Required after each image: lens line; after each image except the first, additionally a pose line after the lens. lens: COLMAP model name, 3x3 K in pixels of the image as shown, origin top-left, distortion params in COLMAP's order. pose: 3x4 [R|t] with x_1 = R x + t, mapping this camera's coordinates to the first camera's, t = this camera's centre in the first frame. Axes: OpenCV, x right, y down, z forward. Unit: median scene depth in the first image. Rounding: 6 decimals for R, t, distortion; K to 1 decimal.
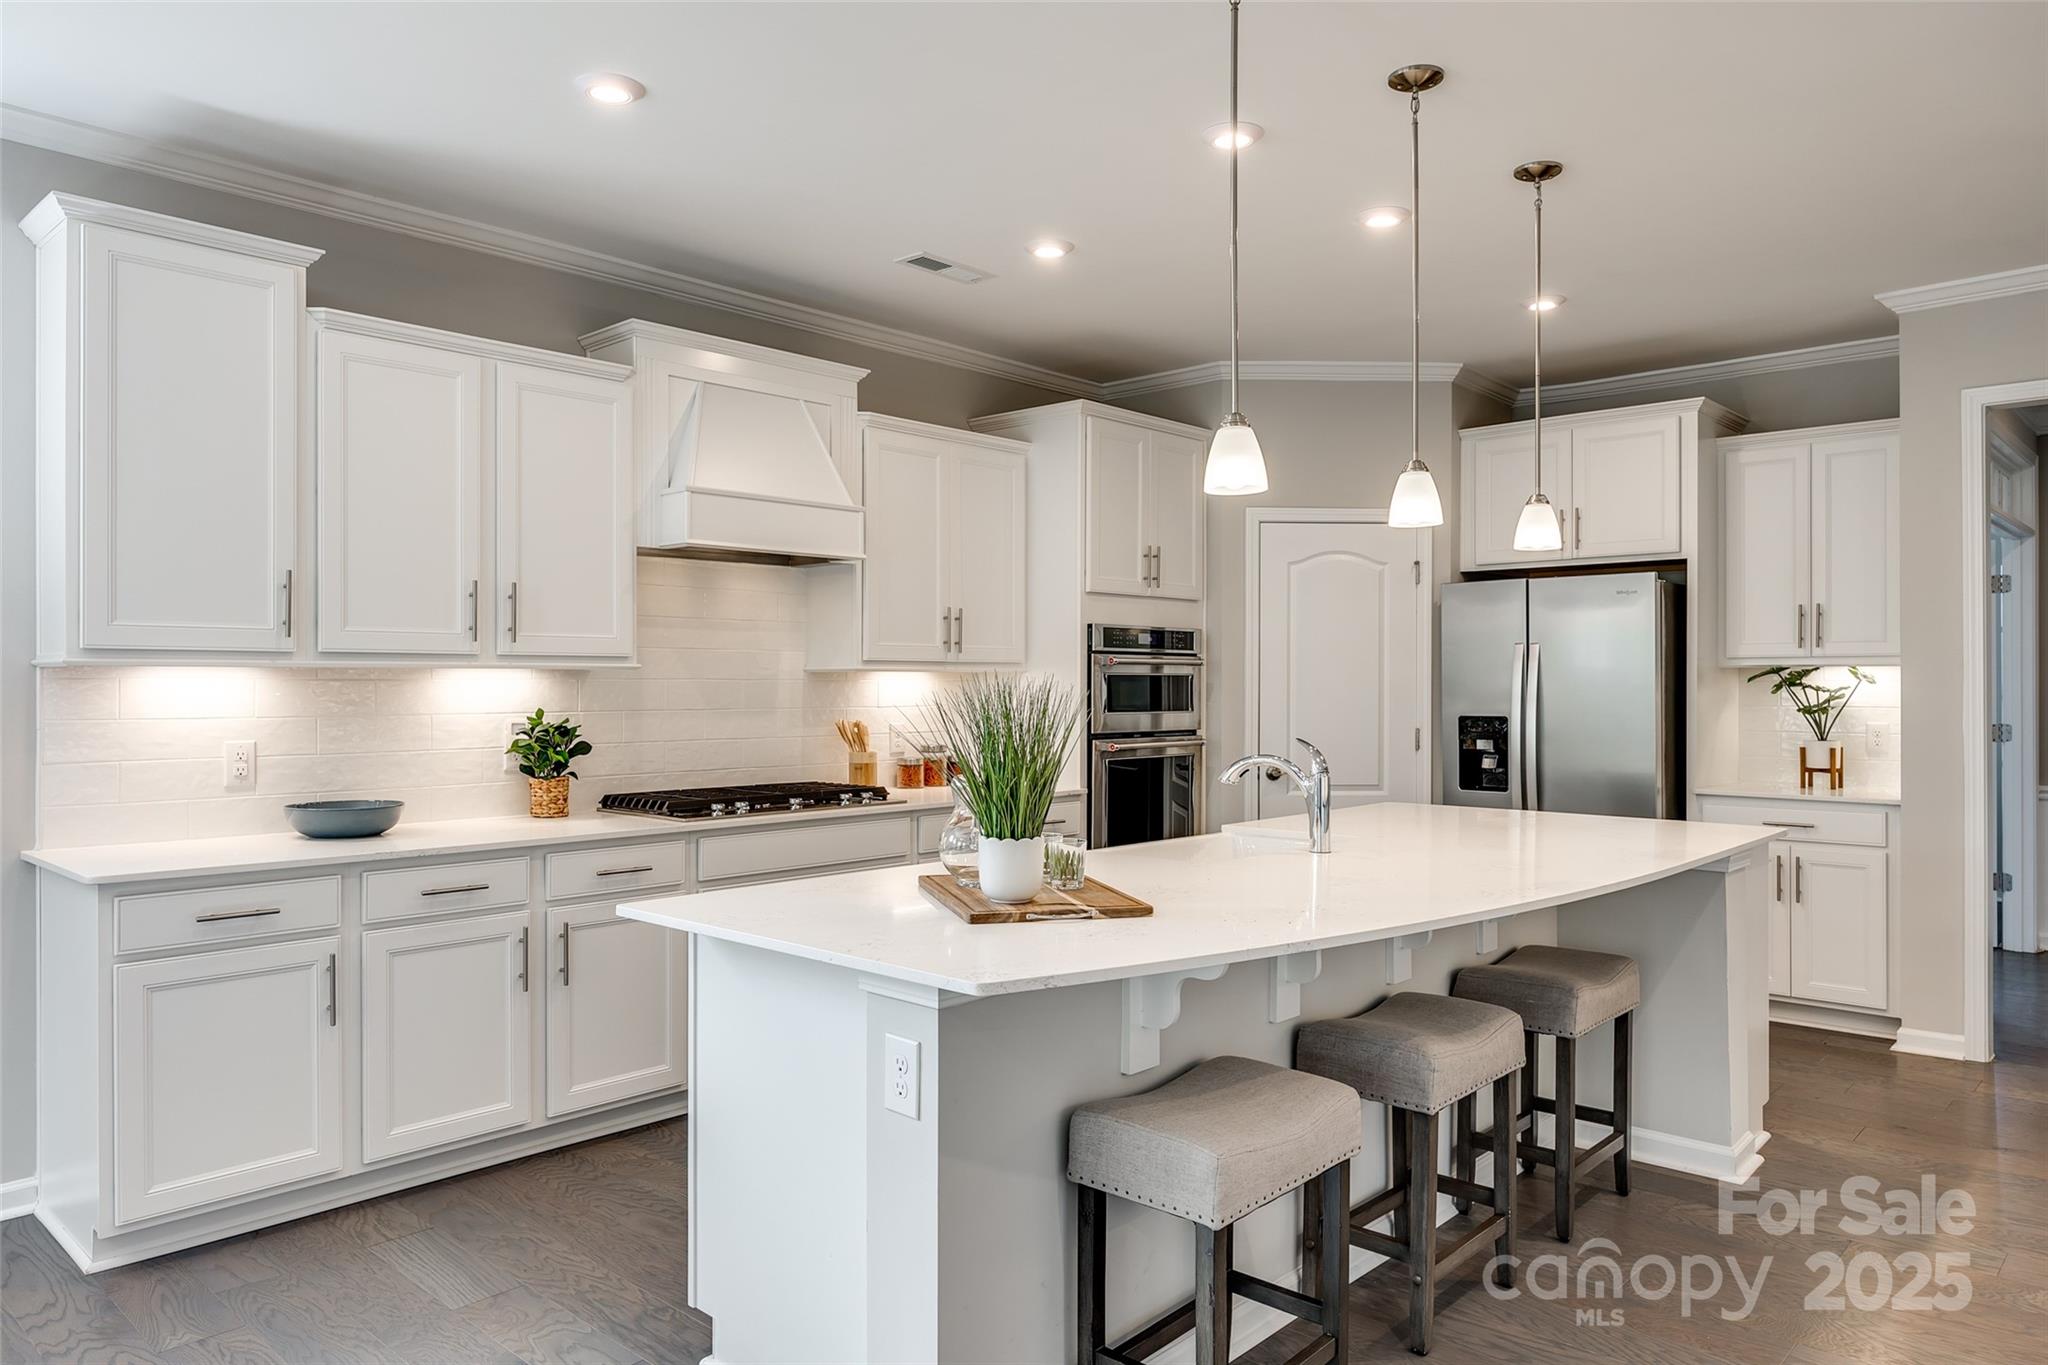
lens RADIAL K [[1336.5, 0, 1021.8], [0, 1336.5, 678.4], [0, 0, 1]] dist [-0.000325, 0.000413]
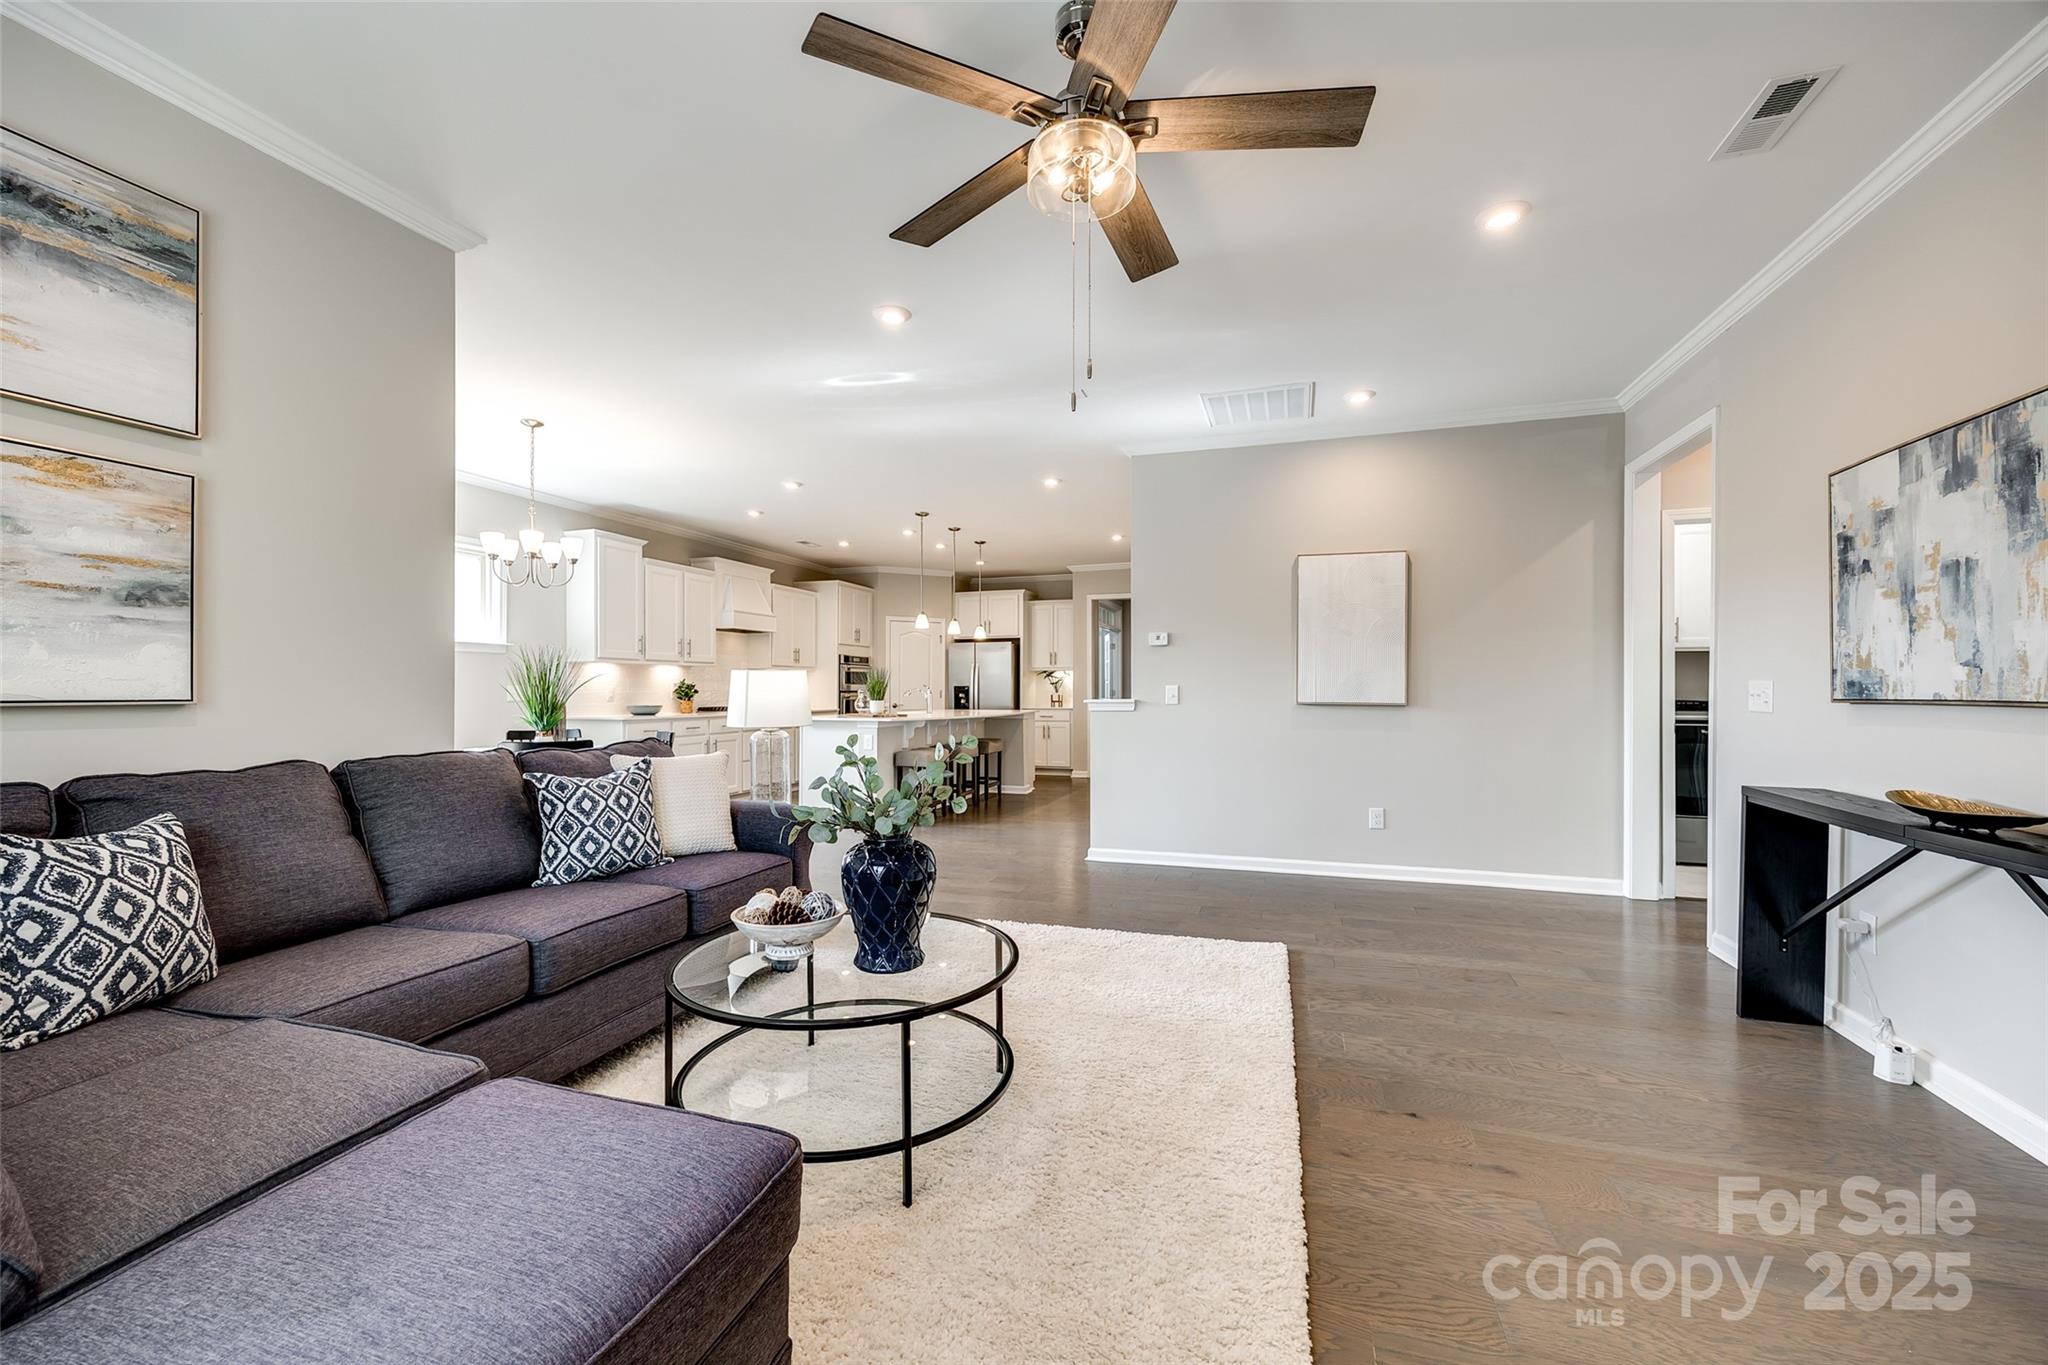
lens RADIAL K [[814.7, 0, 1017.2], [0, 814.7, 697.6], [0, 0, 1]] dist [0.000861, 0.000035]
pose [[0.910265, -0.005684, 0.413988, -0.354357], [0.001140, 0.999936, 0.011223, 0.037163], [-0.414025, -0.009744, 0.910213, -0.857910]]
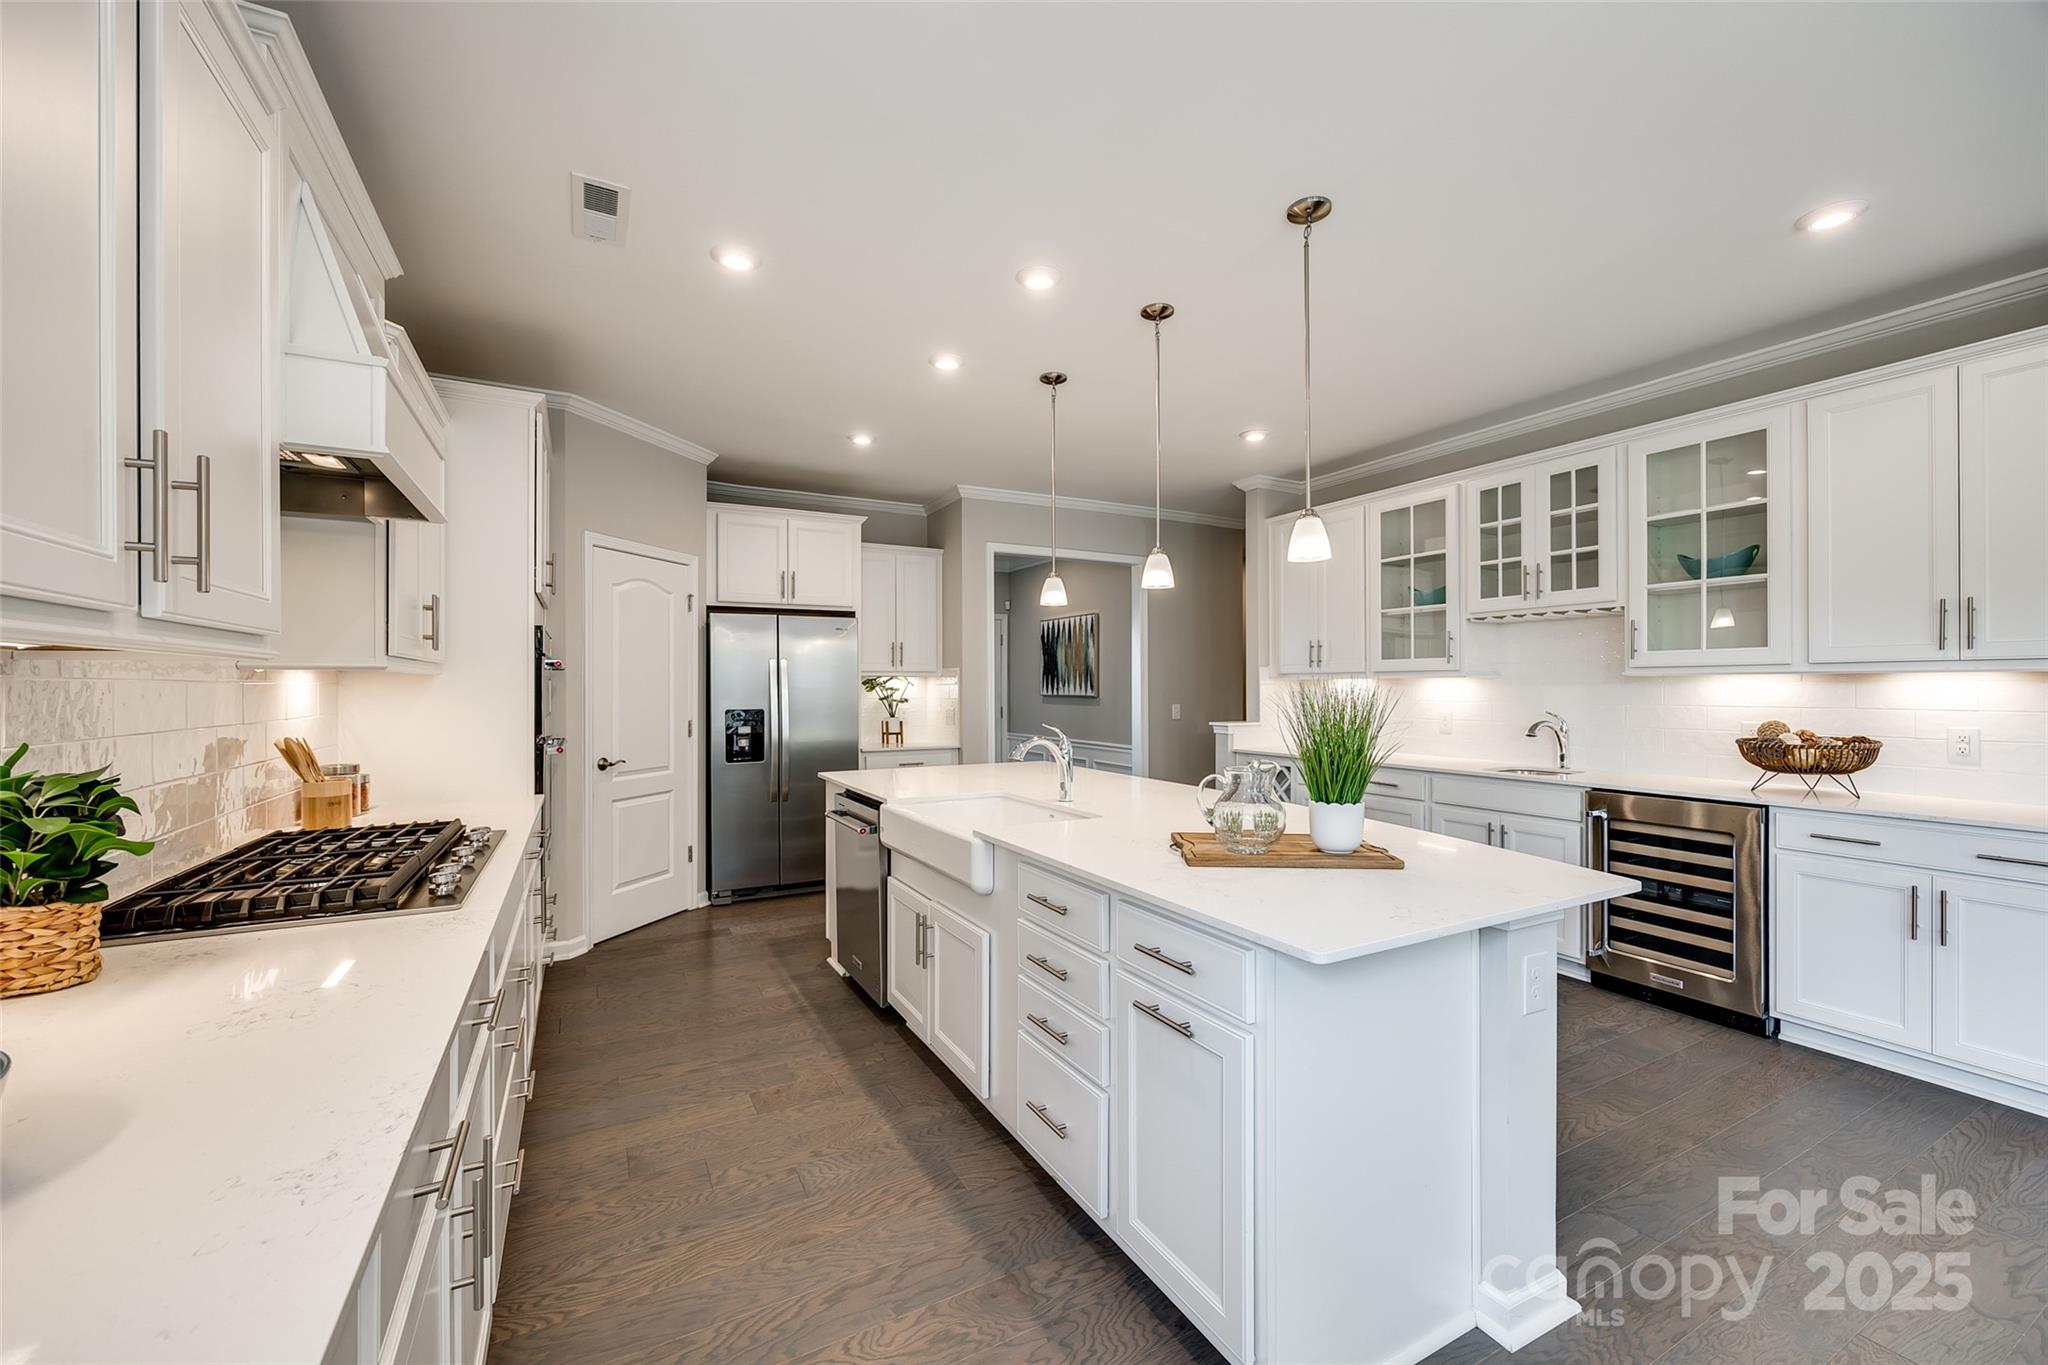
lens RADIAL K [[818.5, 0, 1024.0], [0, 818.5, 682.5], [0, 0, 1]] dist [0.002458, 0.000304]
pose [[0.329377, 0.003744, 0.944191, -0.410816], [-0.003025, 0.999991, -0.002910, 0.002025], [-0.944194, -0.001897, 0.329385, 0.478237]]
